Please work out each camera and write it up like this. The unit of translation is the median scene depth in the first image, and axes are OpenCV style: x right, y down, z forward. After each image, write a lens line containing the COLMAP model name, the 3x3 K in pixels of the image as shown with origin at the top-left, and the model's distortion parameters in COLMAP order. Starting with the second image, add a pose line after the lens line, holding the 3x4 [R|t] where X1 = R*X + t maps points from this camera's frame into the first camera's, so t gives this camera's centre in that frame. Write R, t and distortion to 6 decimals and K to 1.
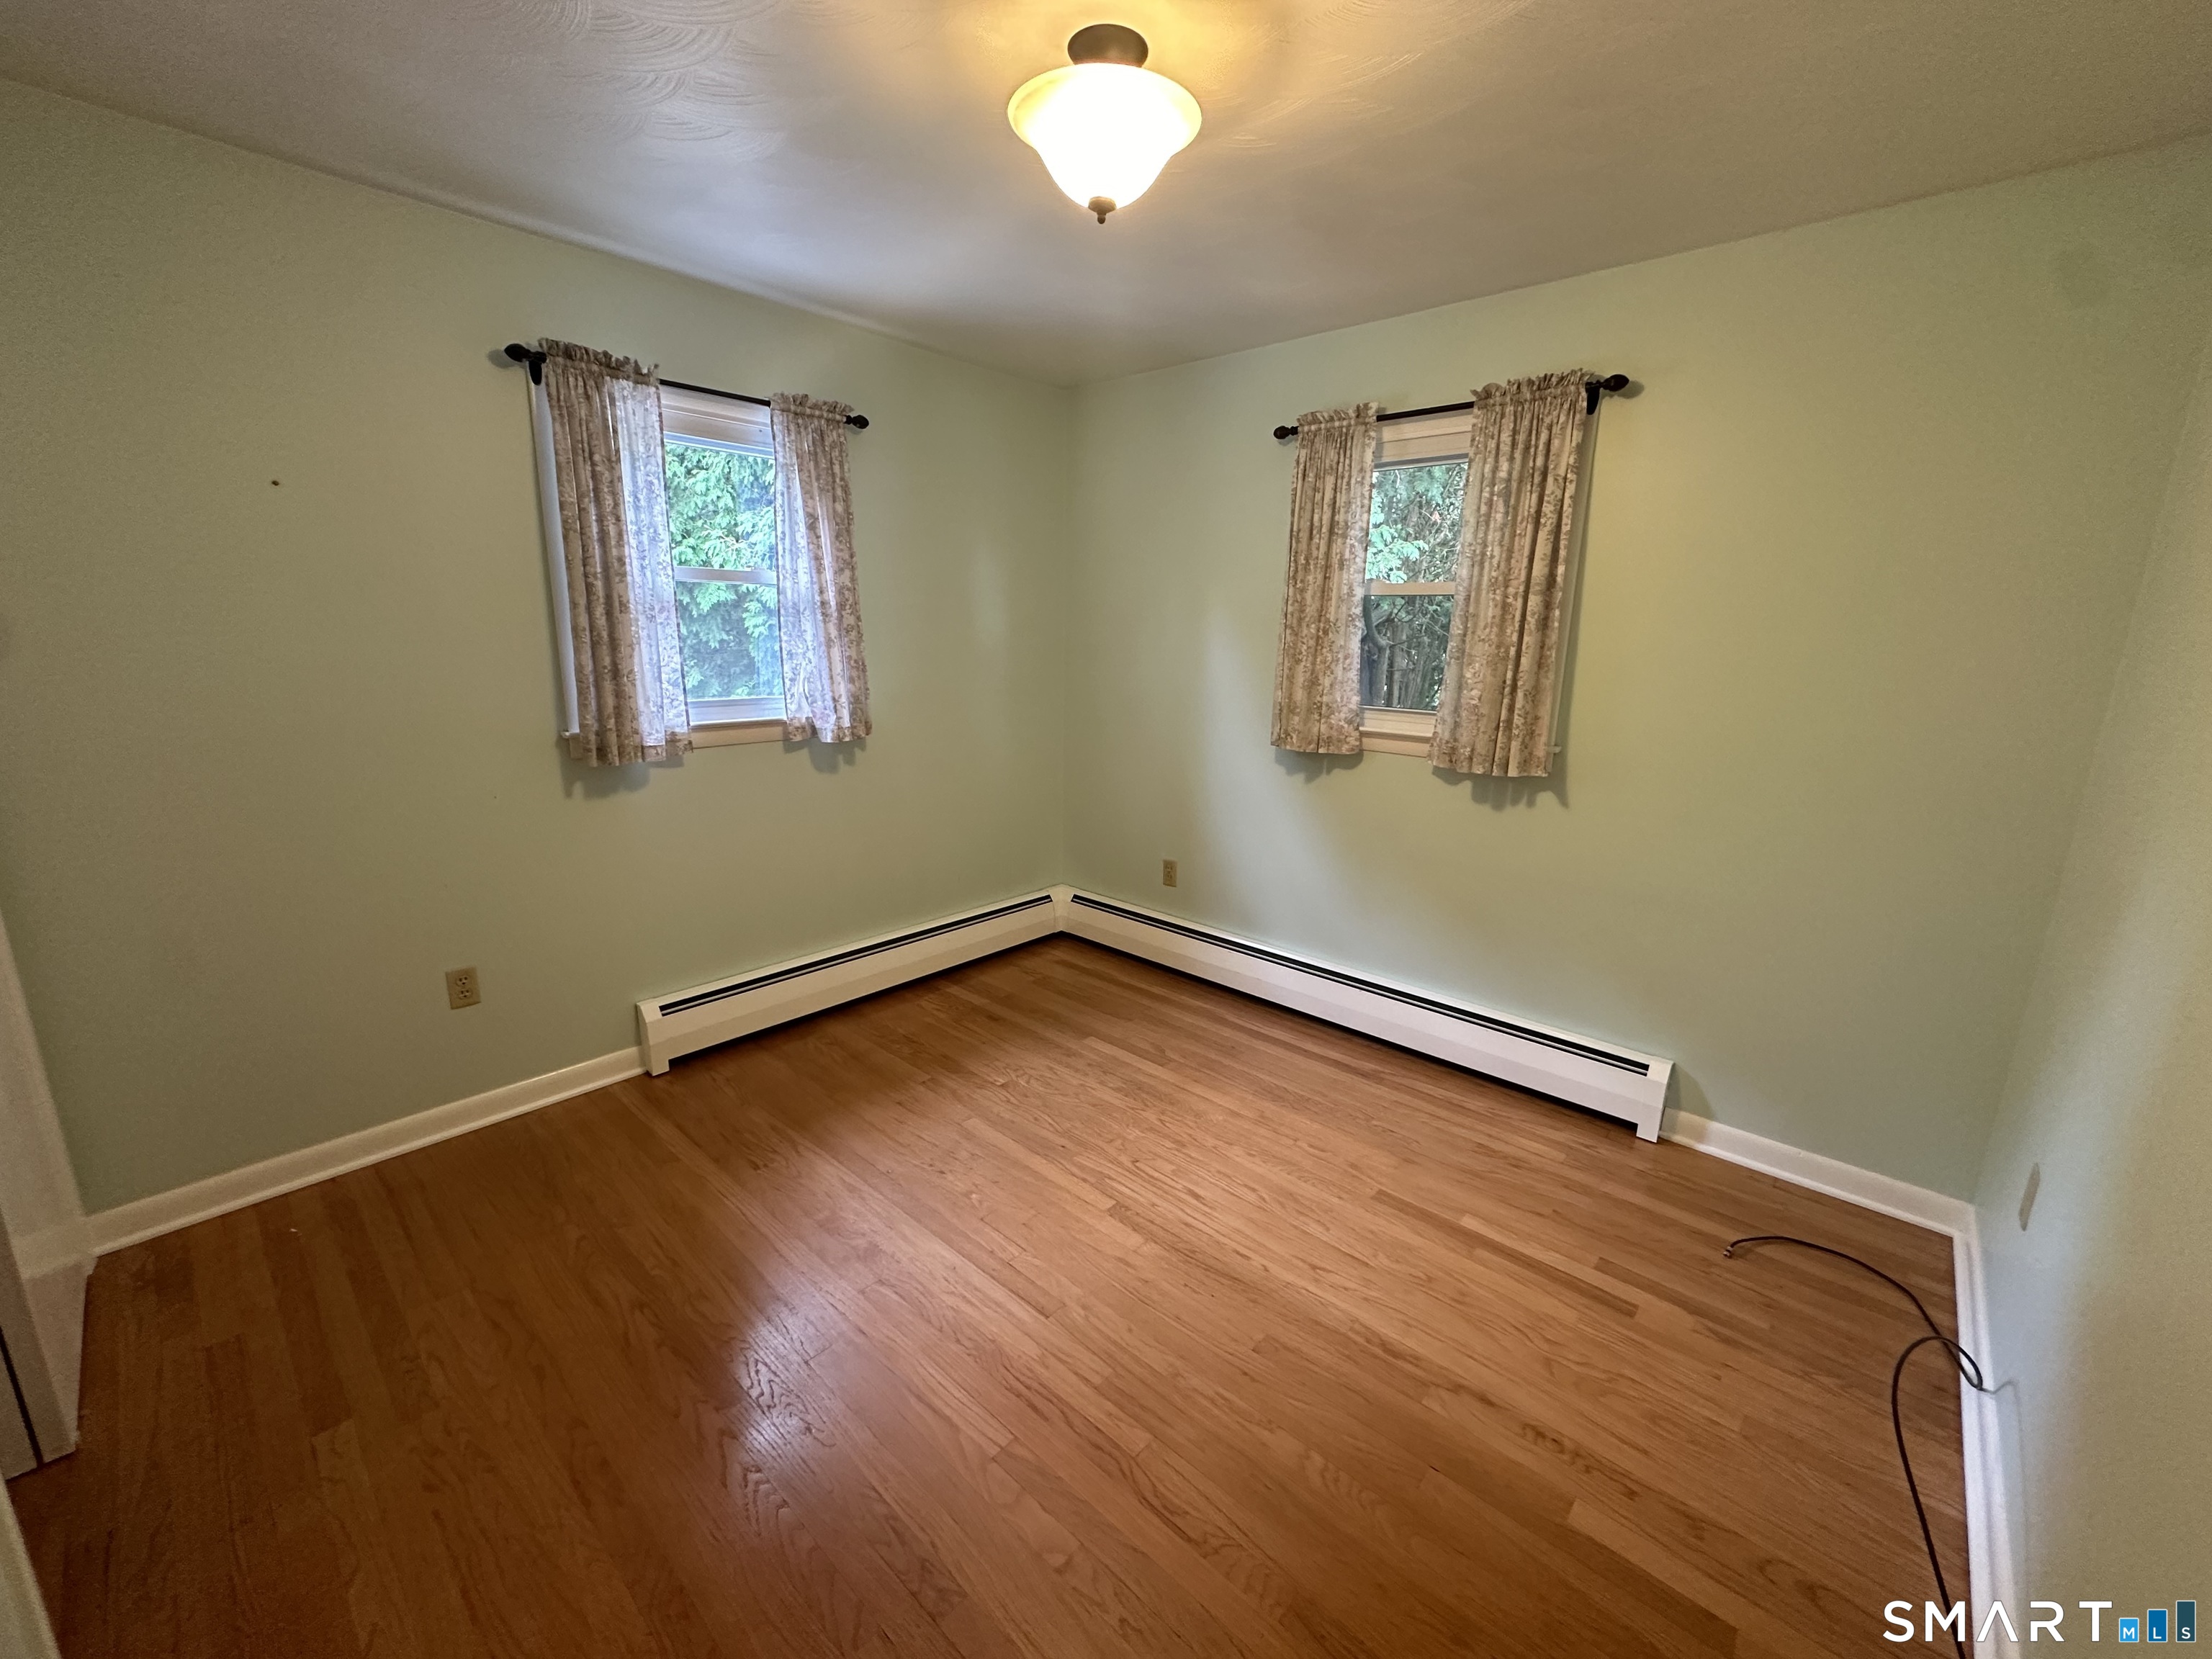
lens RADIAL K [[881.9, 0, 1105.2], [0, 881.9, 830.7], [0, 0, 1]] dist [-0.002075, 0.000899]
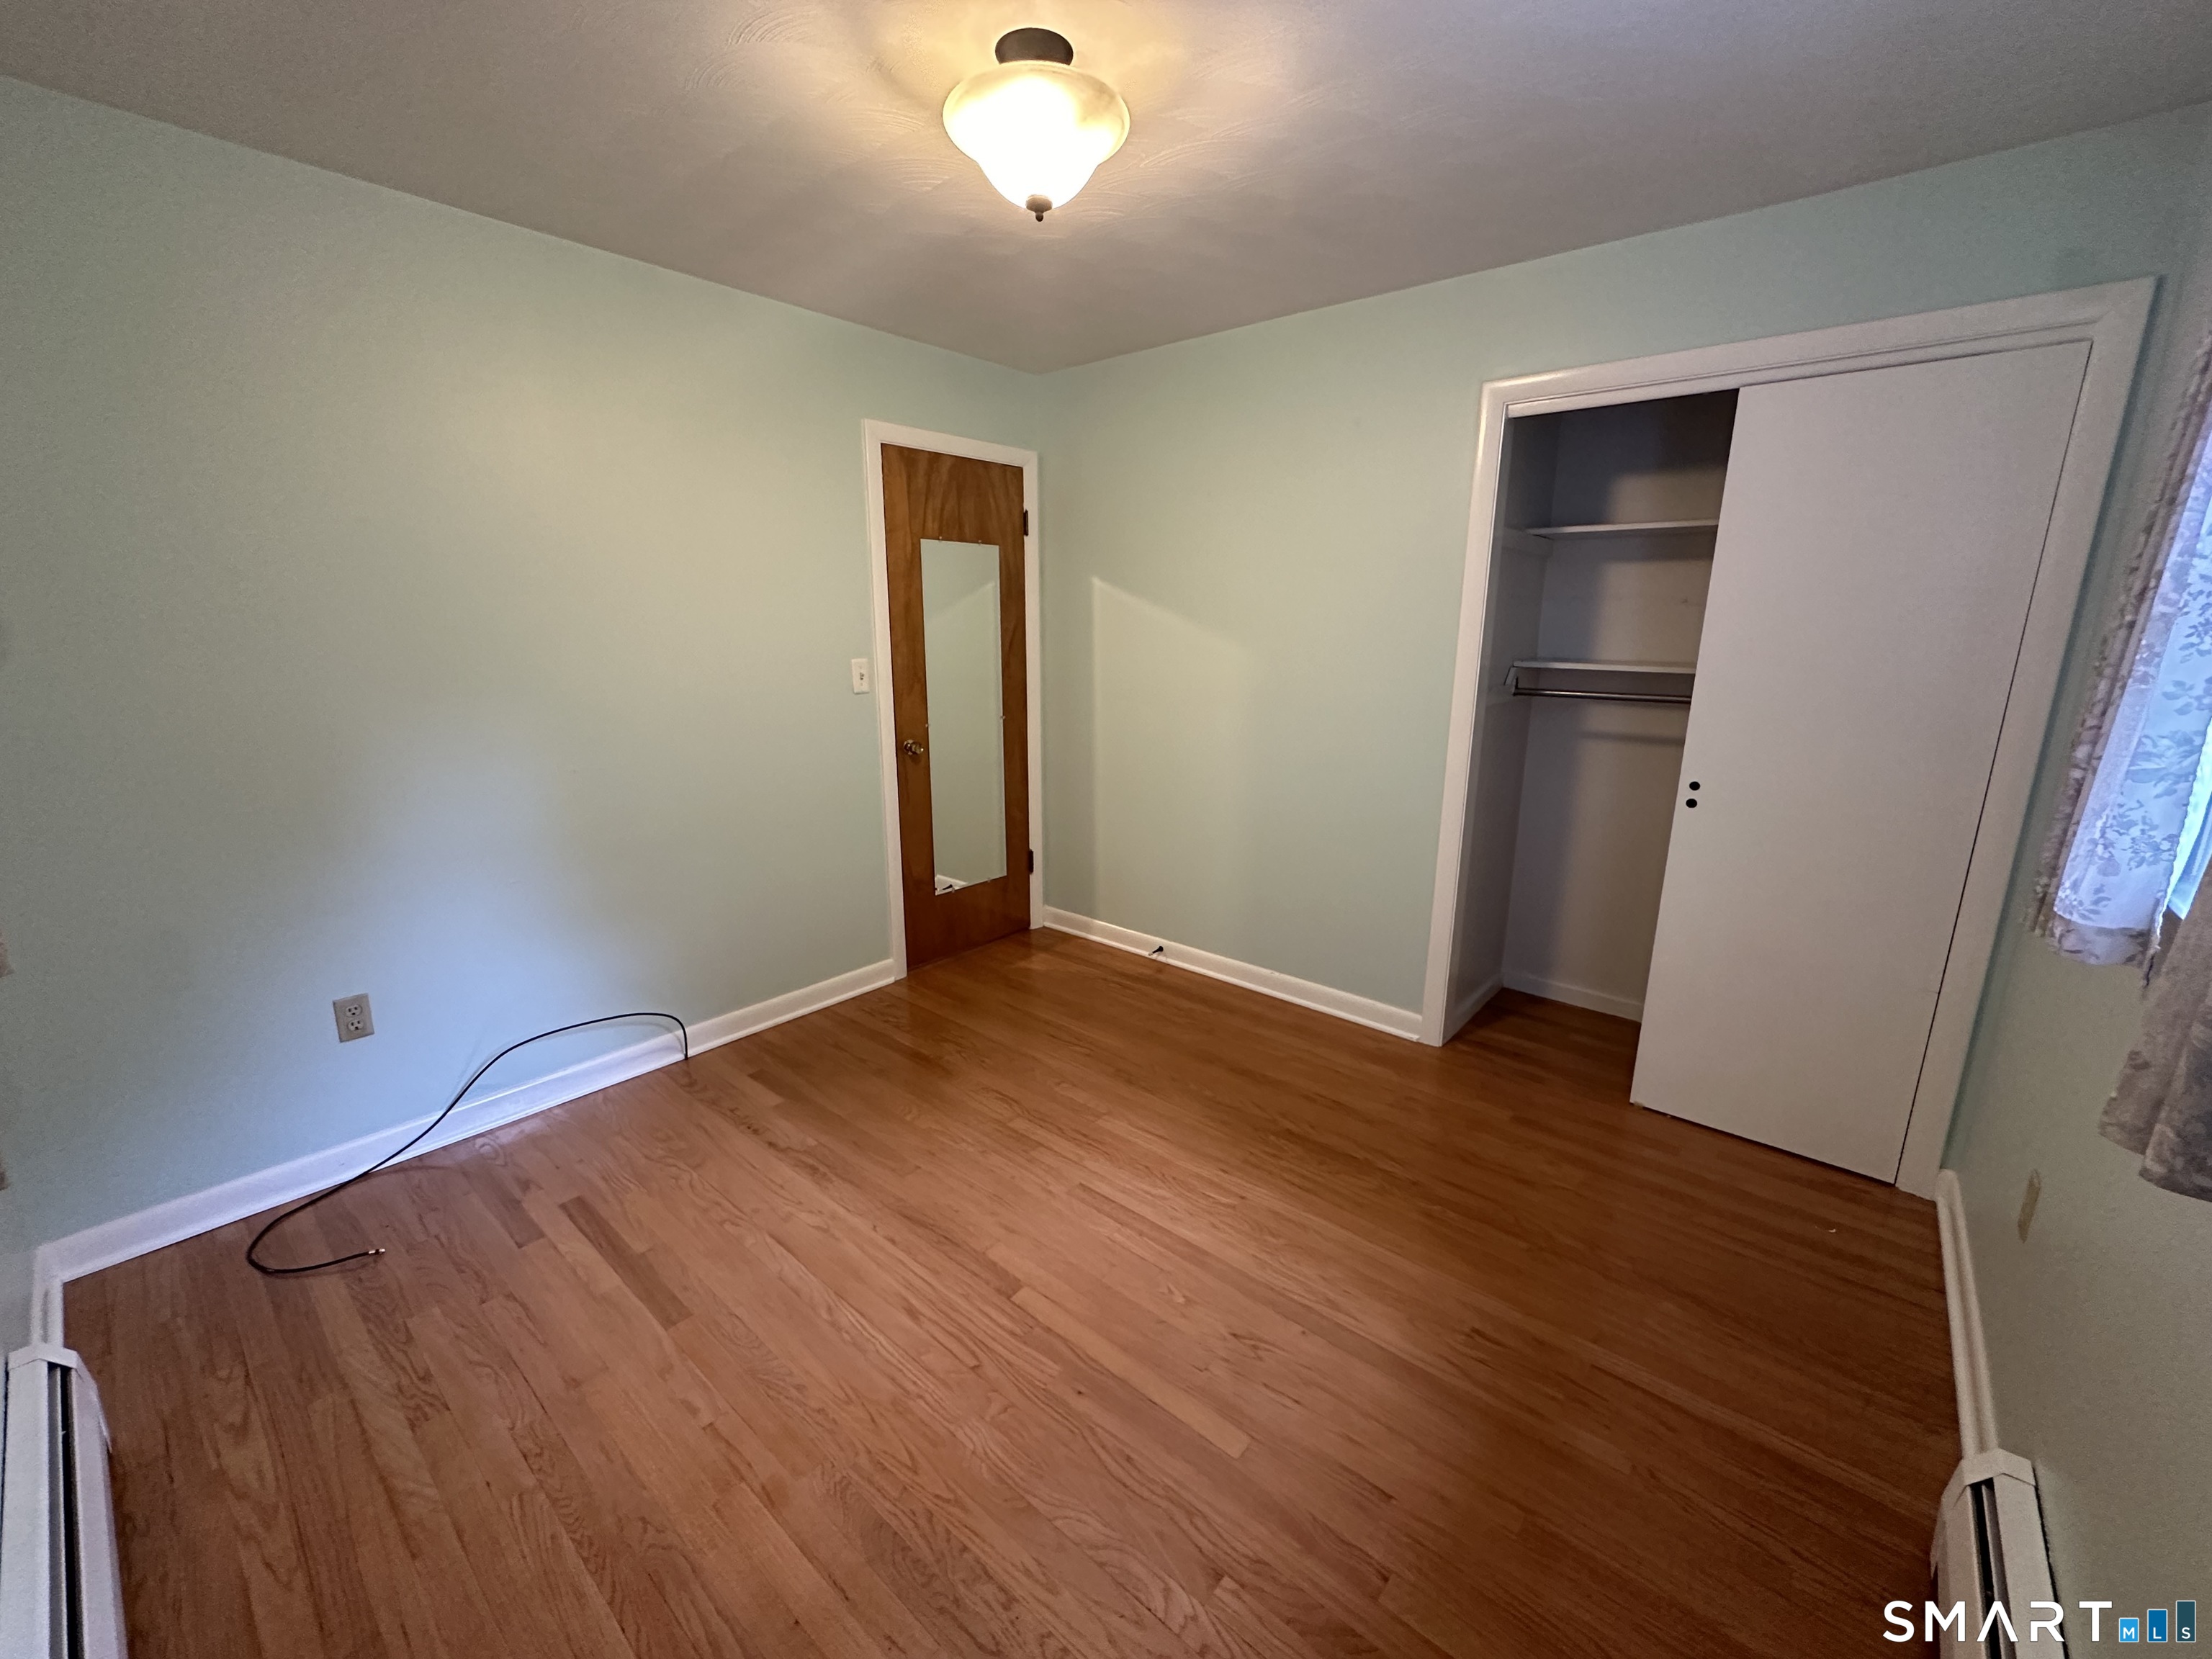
lens RADIAL K [[881.9, 0, 1108.1], [0, 881.9, 829.9], [0, 0, 1]] dist [-0.002075, 0.000899]
pose [[-0.999100, -0.014225, -0.039951, -0.043803], [-0.030455, 0.896242, 0.442518, -0.382330], [0.029510, 0.443337, -0.895869, 1.683812]]
